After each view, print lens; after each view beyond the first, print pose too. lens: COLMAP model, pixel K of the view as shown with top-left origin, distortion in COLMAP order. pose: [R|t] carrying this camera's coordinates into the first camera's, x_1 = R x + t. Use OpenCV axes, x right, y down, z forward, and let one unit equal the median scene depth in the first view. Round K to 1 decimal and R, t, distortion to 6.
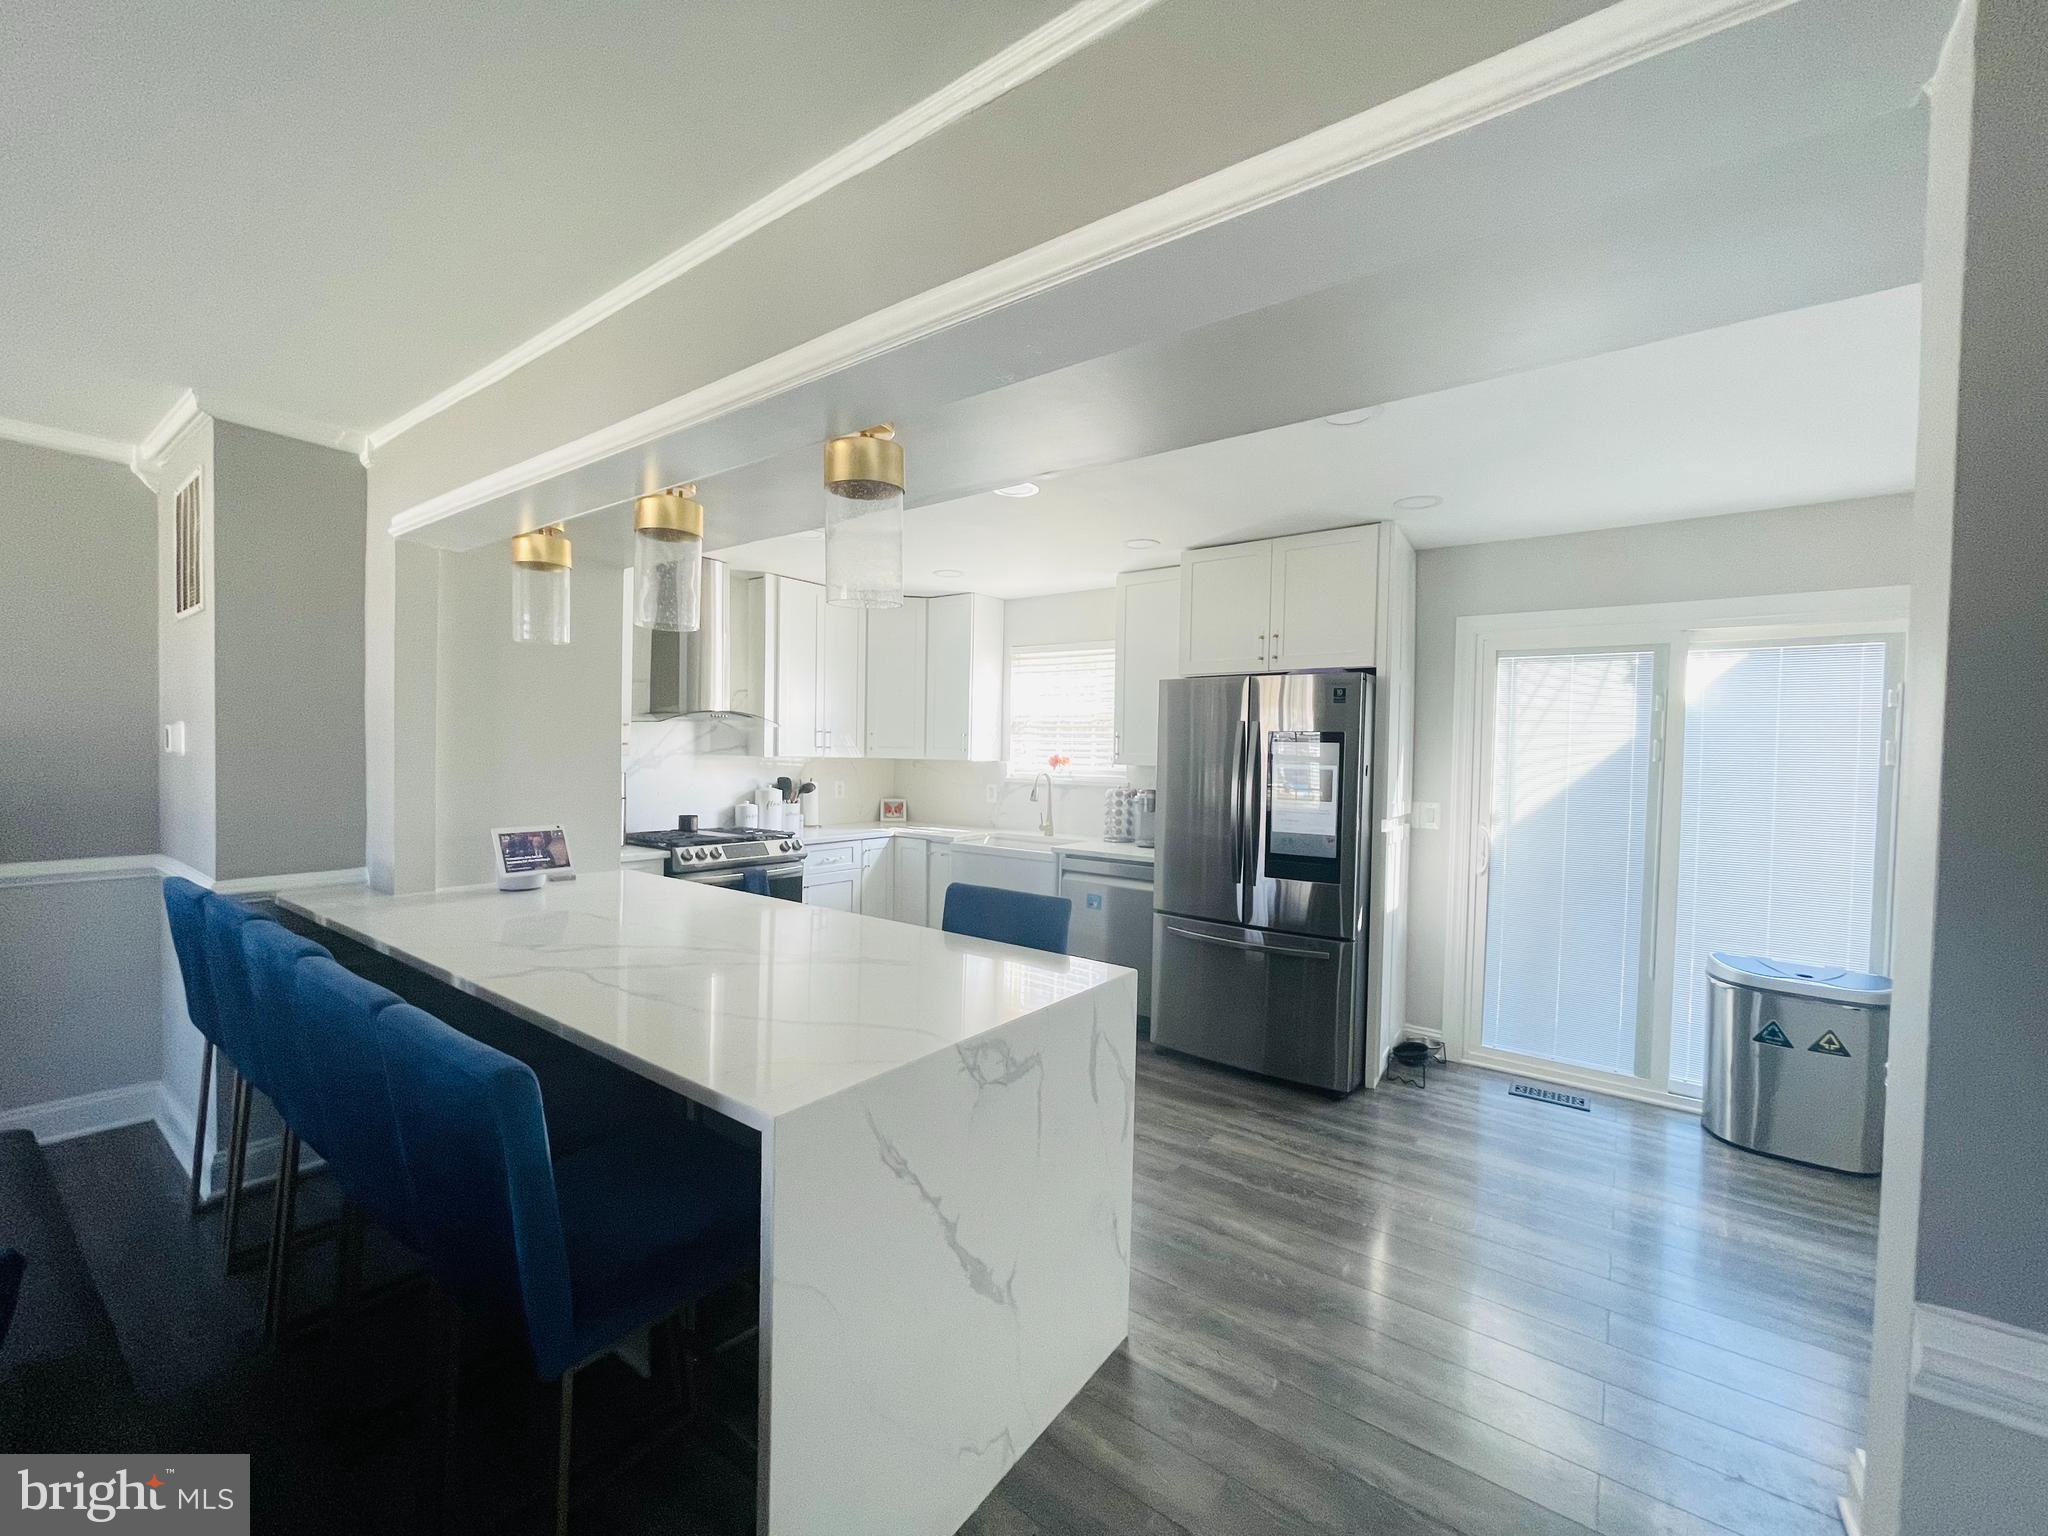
lens RADIAL K [[817.9, 0, 1024.0], [0, 817.9, 768.0], [0, 0, 1]] dist [-0.001944, -0.000349]
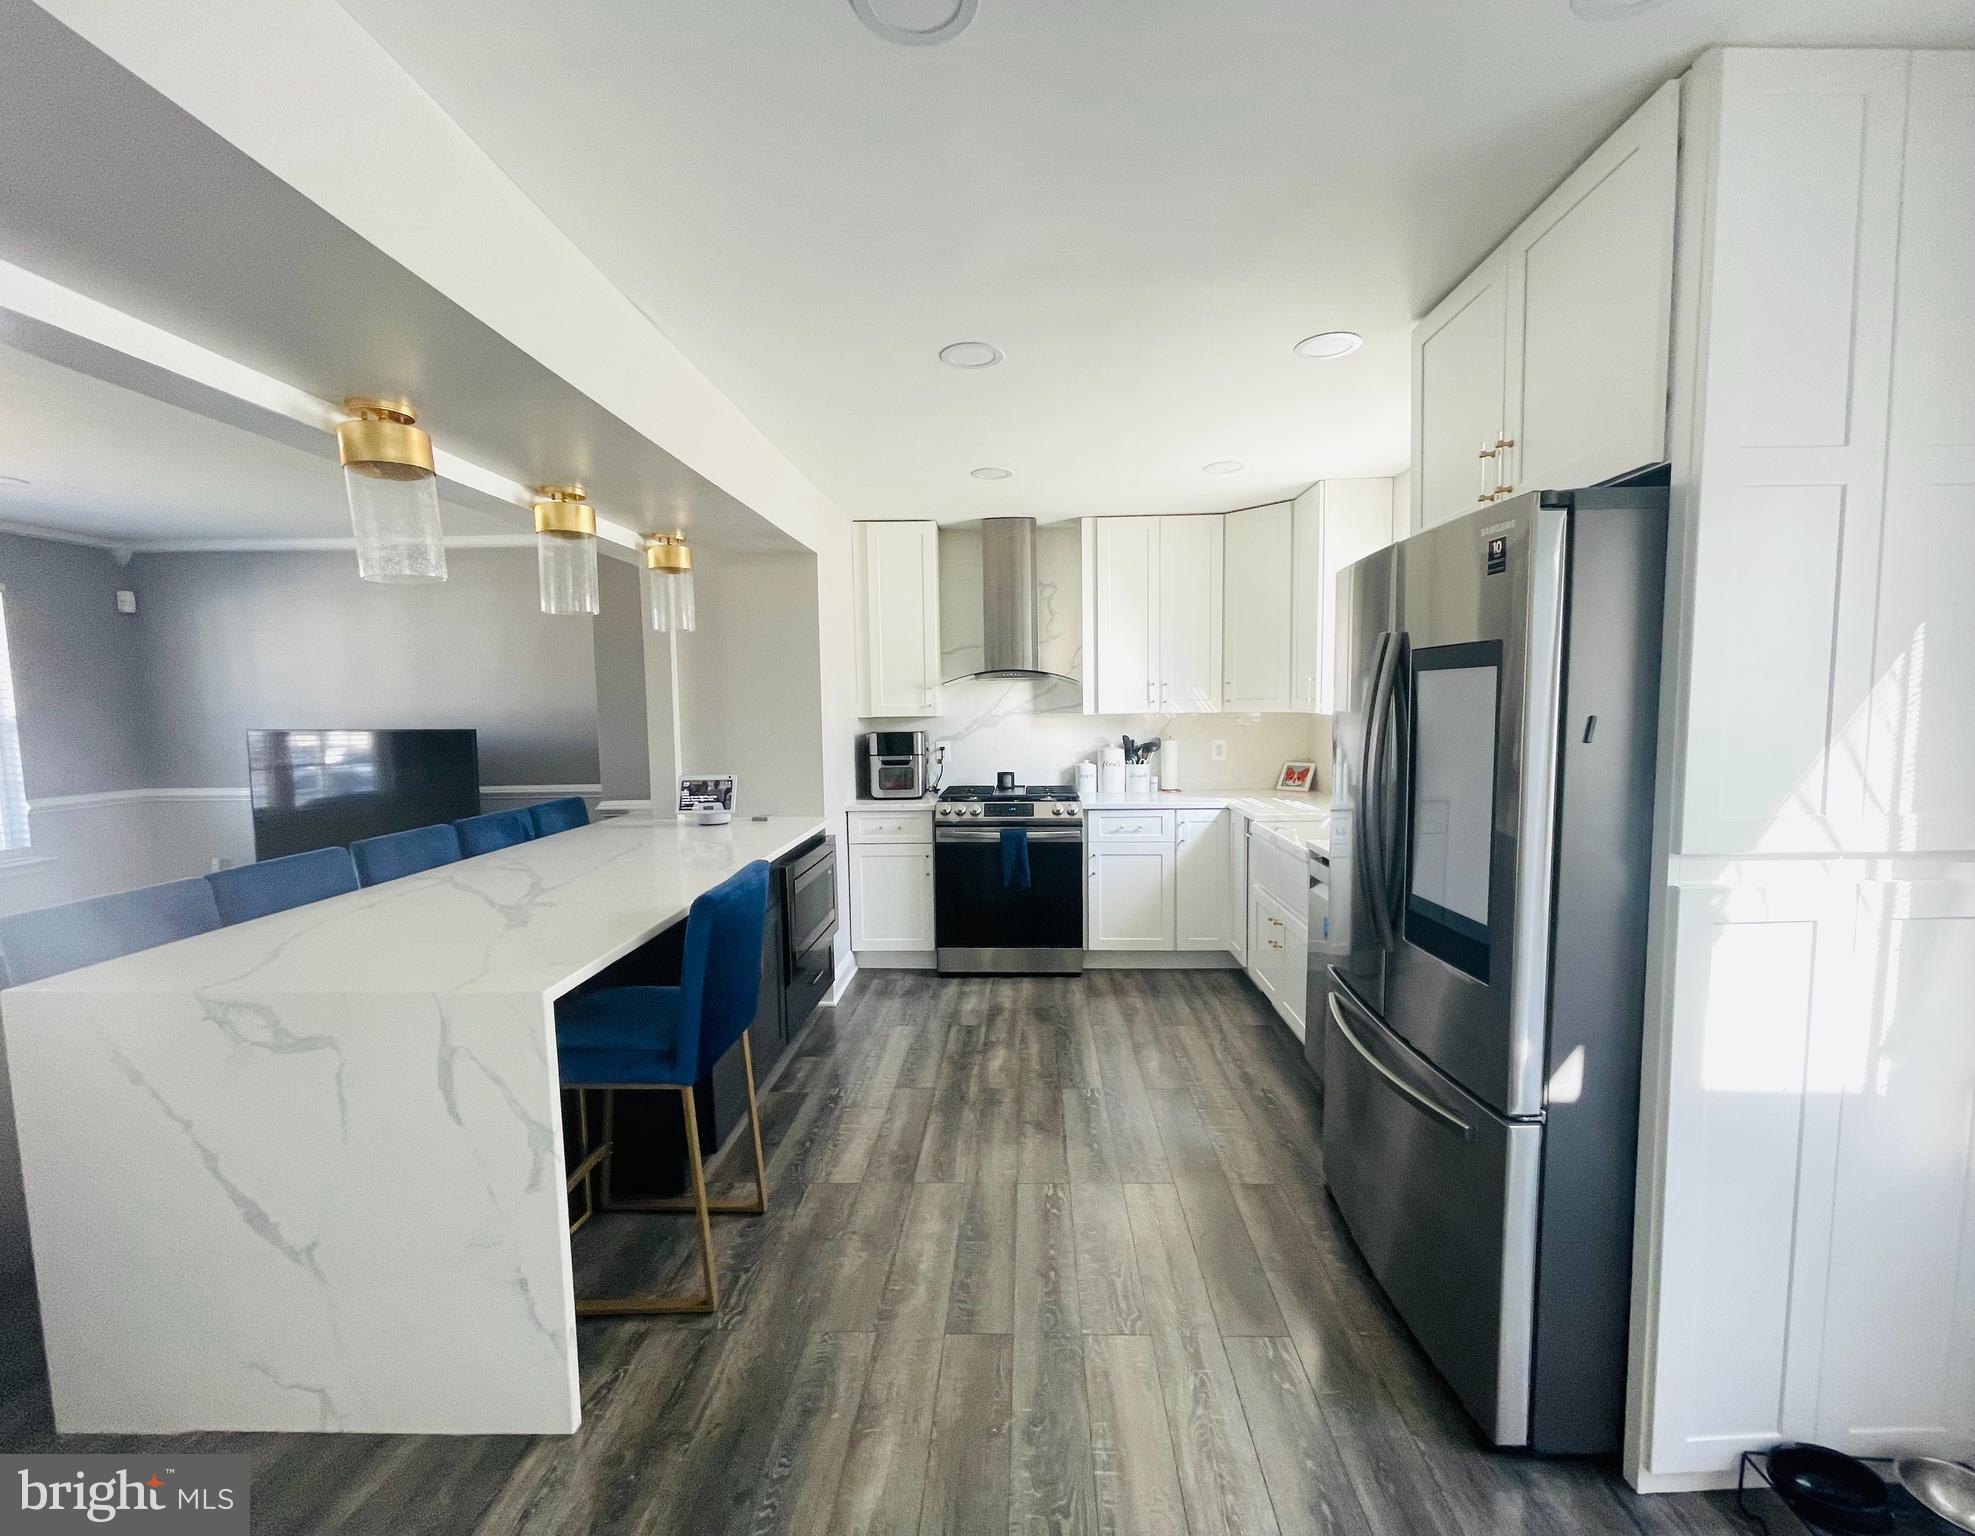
lens RADIAL K [[824.4, 0, 1010.7], [0, 824.4, 771.7], [0, 0, 1]] dist [0.002703, 0.000325]
pose [[0.574478, 0.039153, -0.817583, 0.532530], [0.010230, 0.998434, 0.055001, -0.000861], [0.818456, -0.039961, 0.573178, 0.475782]]
